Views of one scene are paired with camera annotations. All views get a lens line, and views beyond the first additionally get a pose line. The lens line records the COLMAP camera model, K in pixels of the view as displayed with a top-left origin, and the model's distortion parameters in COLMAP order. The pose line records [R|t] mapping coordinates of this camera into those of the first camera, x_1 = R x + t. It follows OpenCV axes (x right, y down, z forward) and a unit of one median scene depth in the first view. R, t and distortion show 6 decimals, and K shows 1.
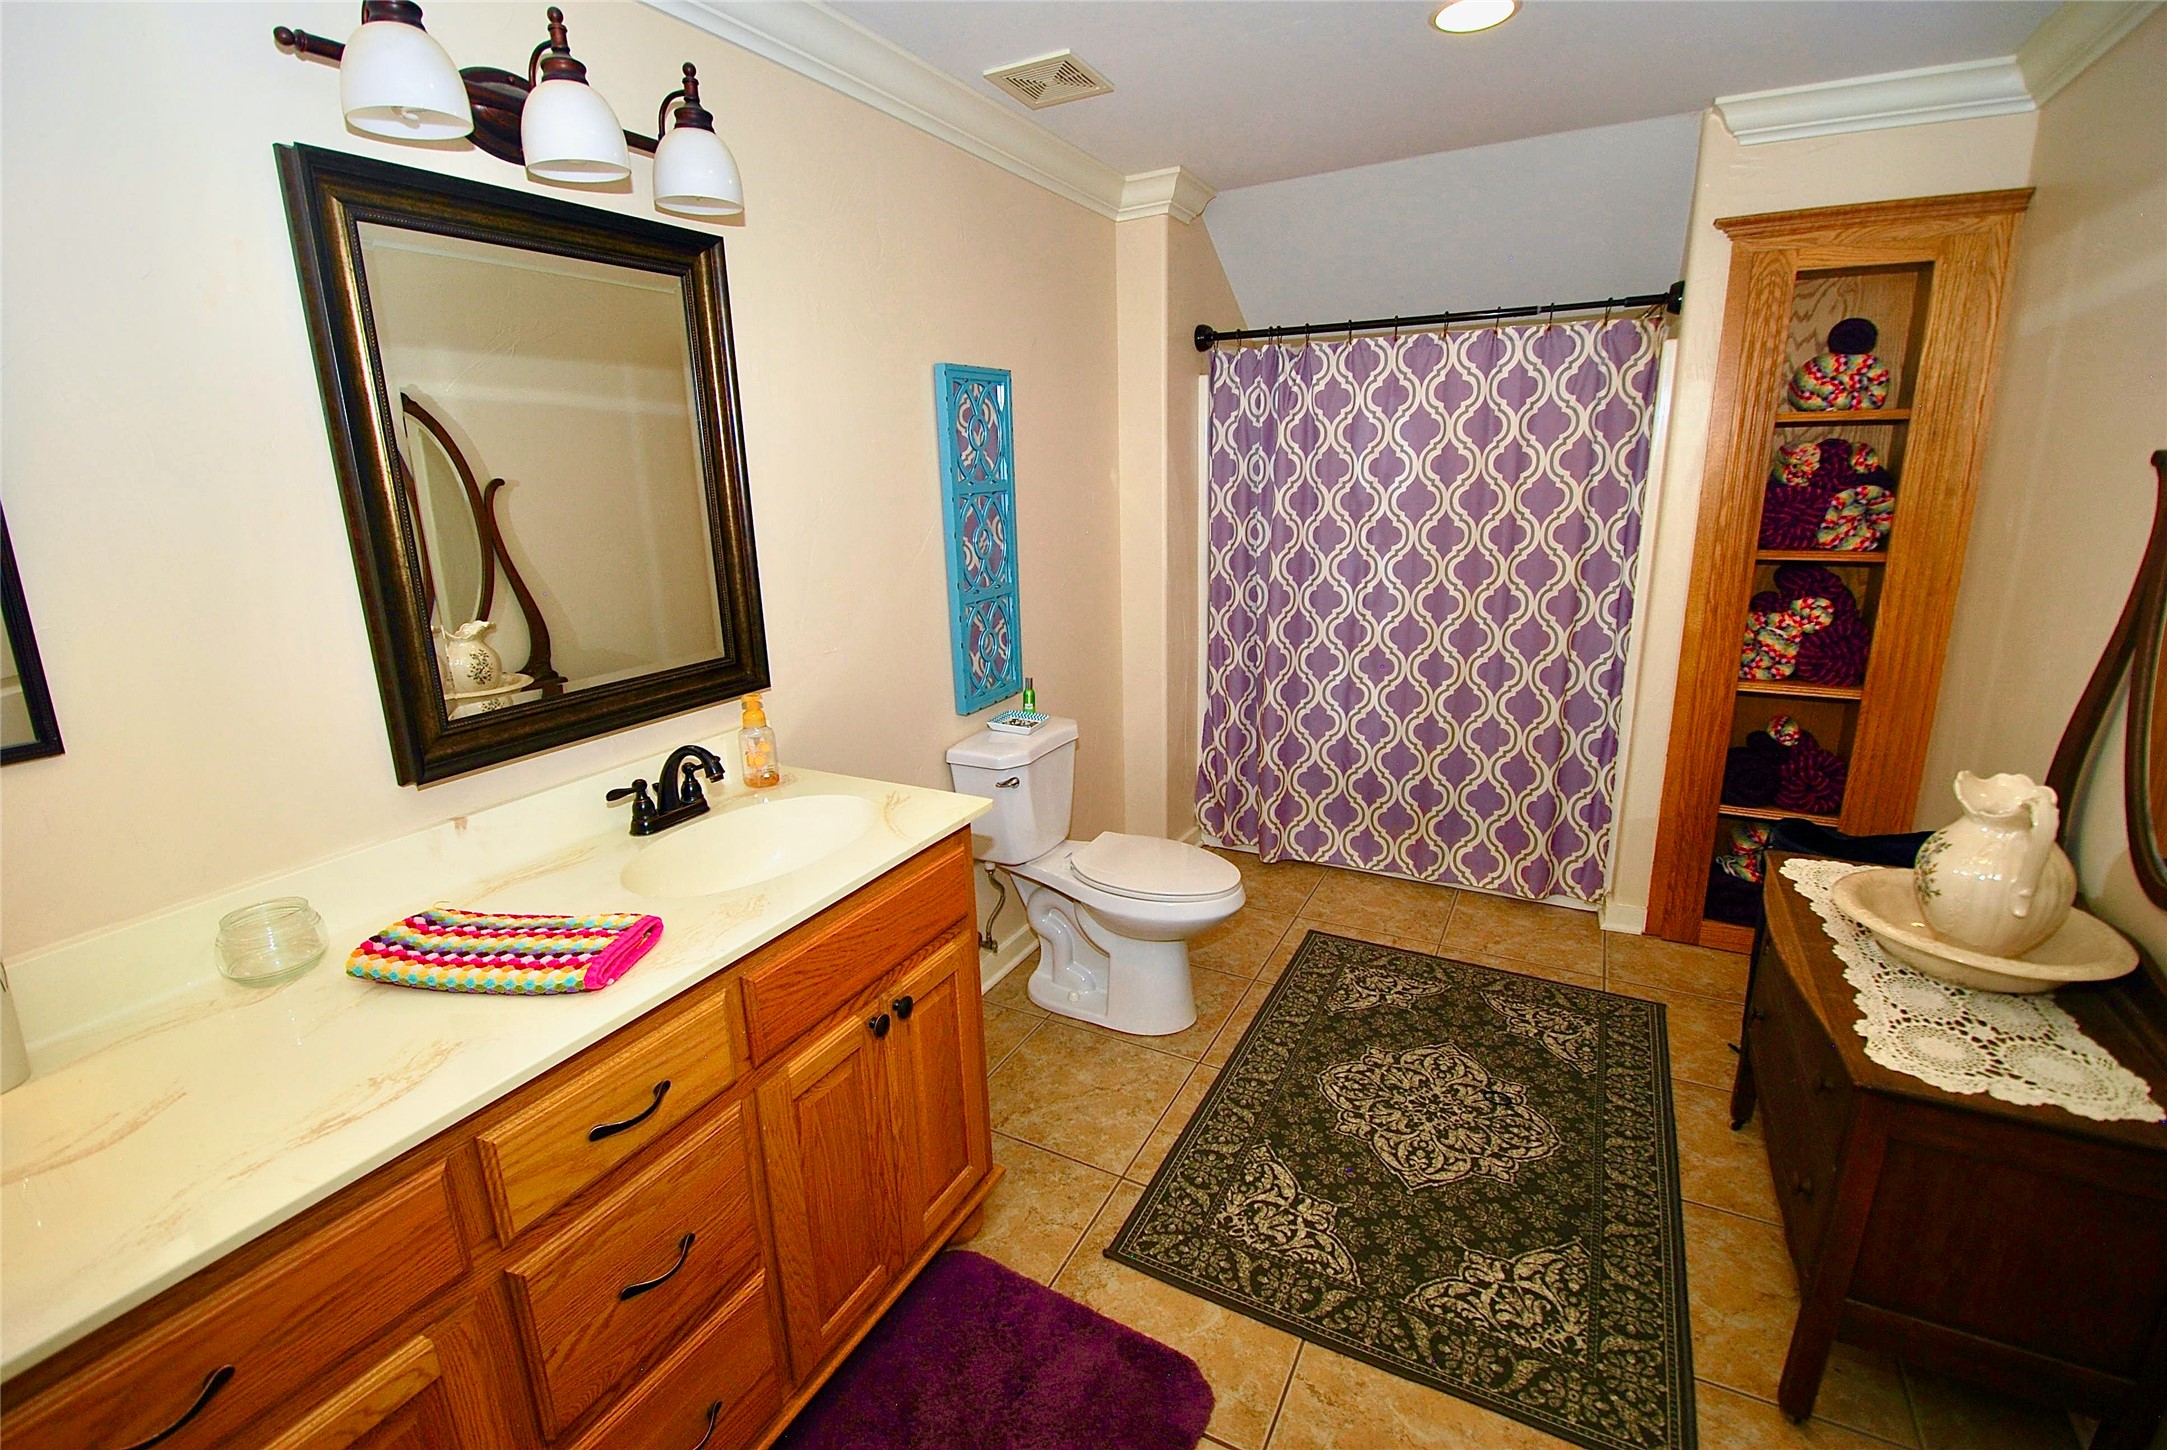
lens RADIAL K [[973.8, 0, 1074.5], [0, 973.8, 717.6], [0, 0, 1]] dist [-0.001712, -0.000839]
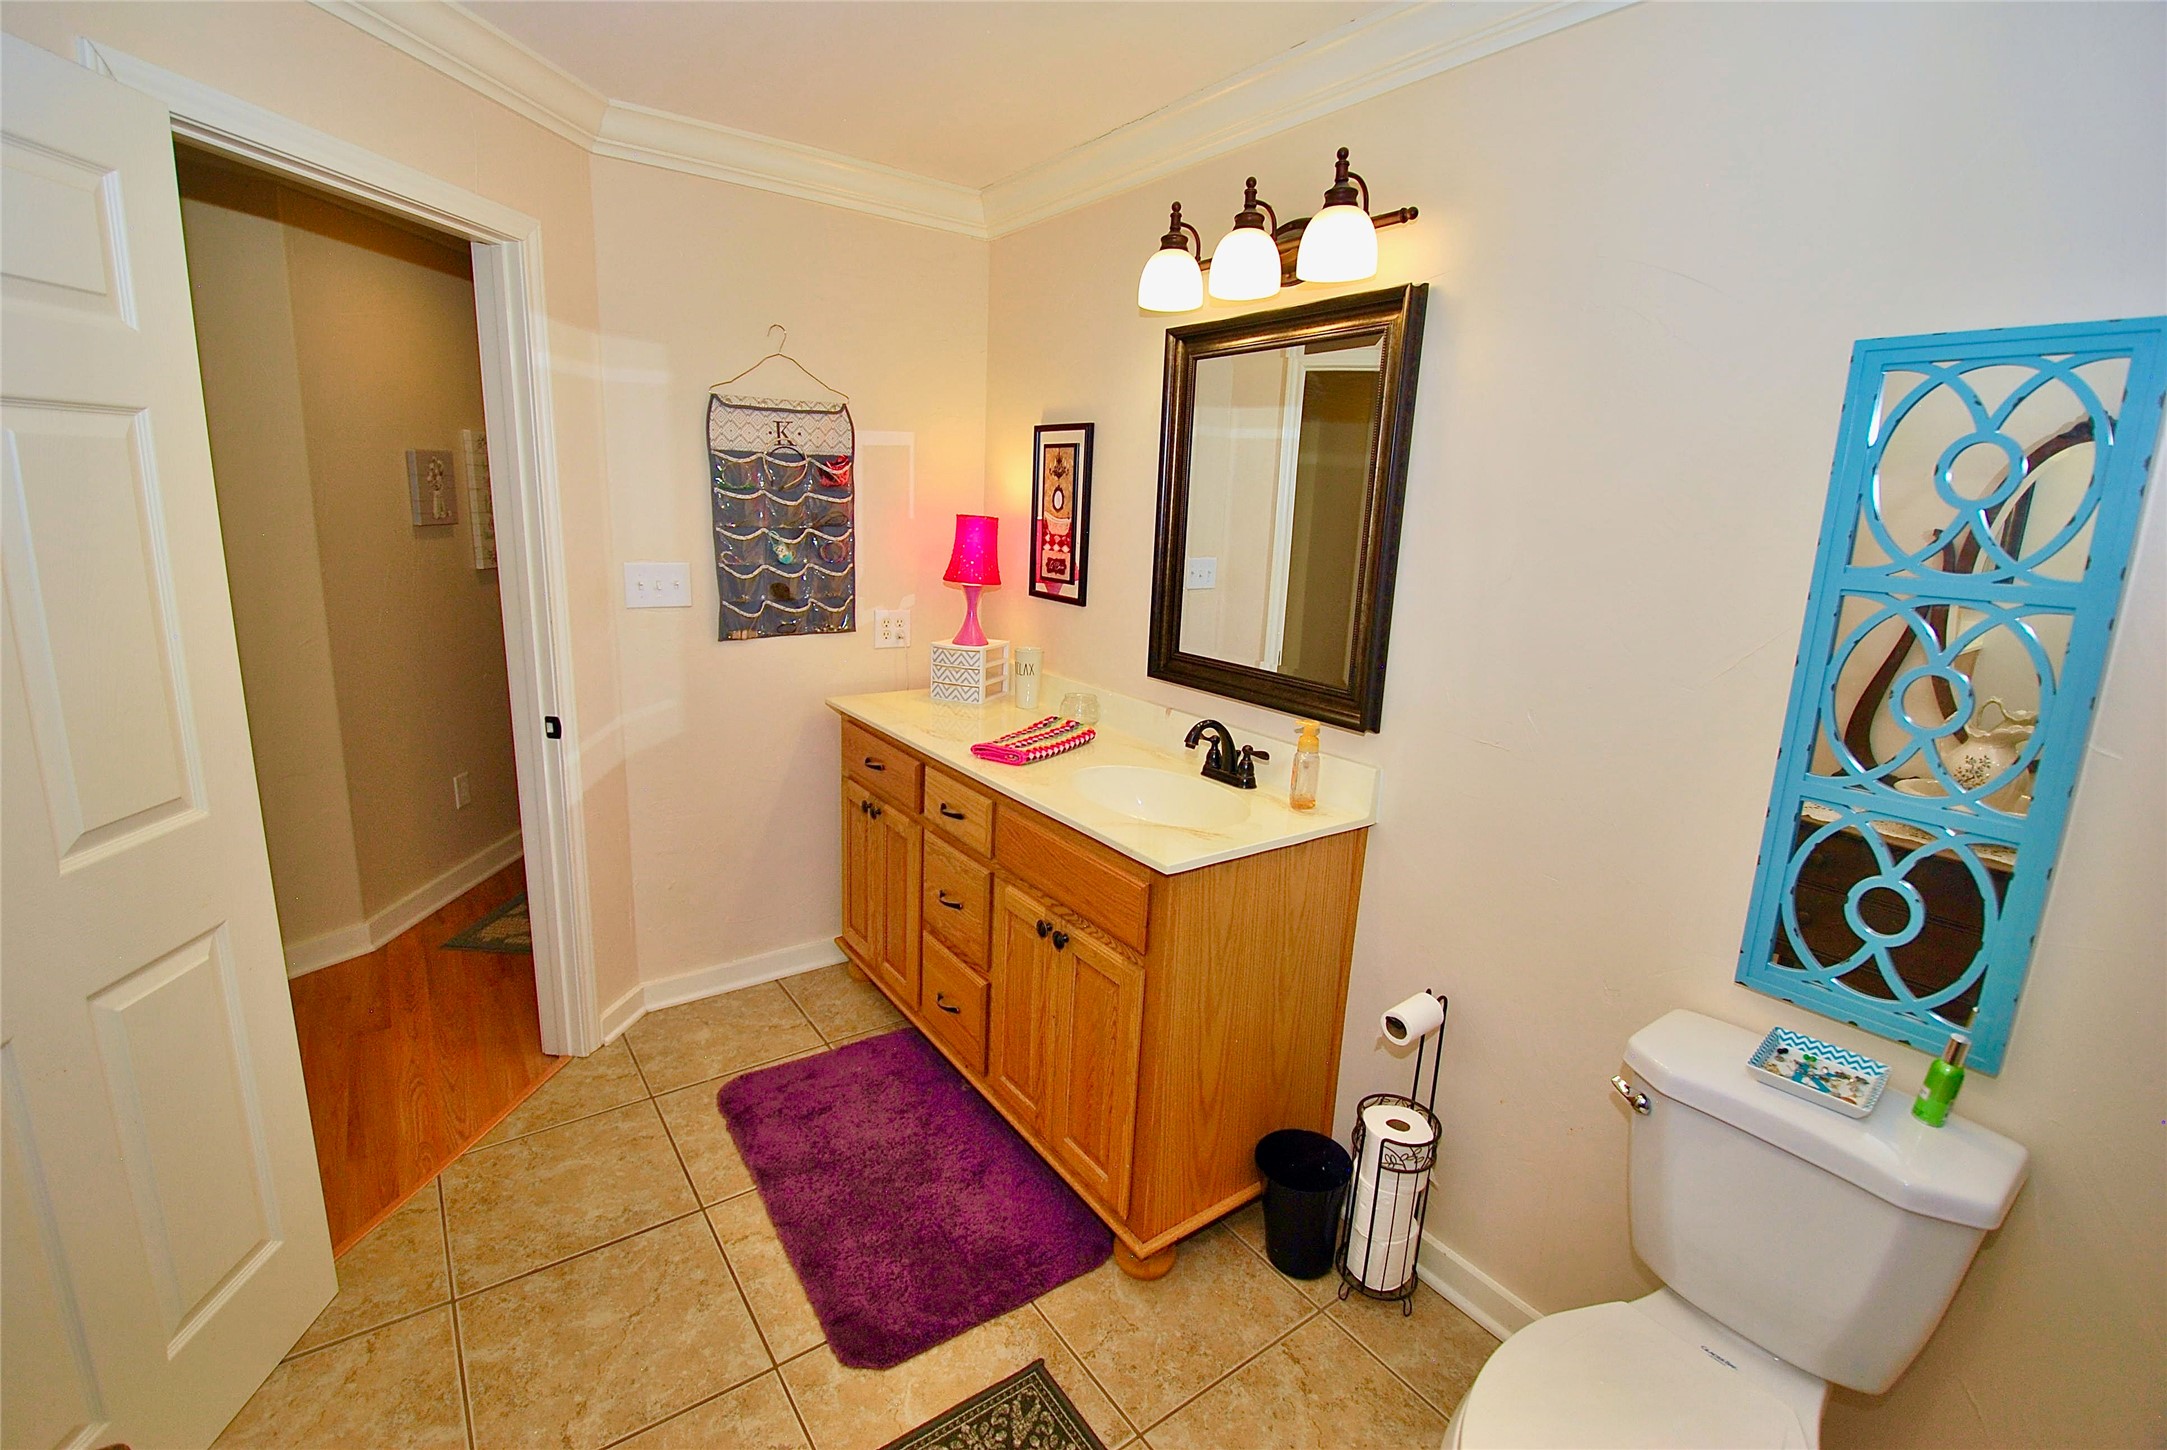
lens RADIAL K [[973.8, 0, 1072.0], [0, 973.8, 713.8], [0, 0, 1]] dist [-0.001712, -0.000839]
pose [[-0.448545, 0.198363, -0.871469, 0.819292], [-0.255583, 0.905874, 0.337743, -0.373745], [0.856437, 0.374226, -0.355627, 1.325286]]
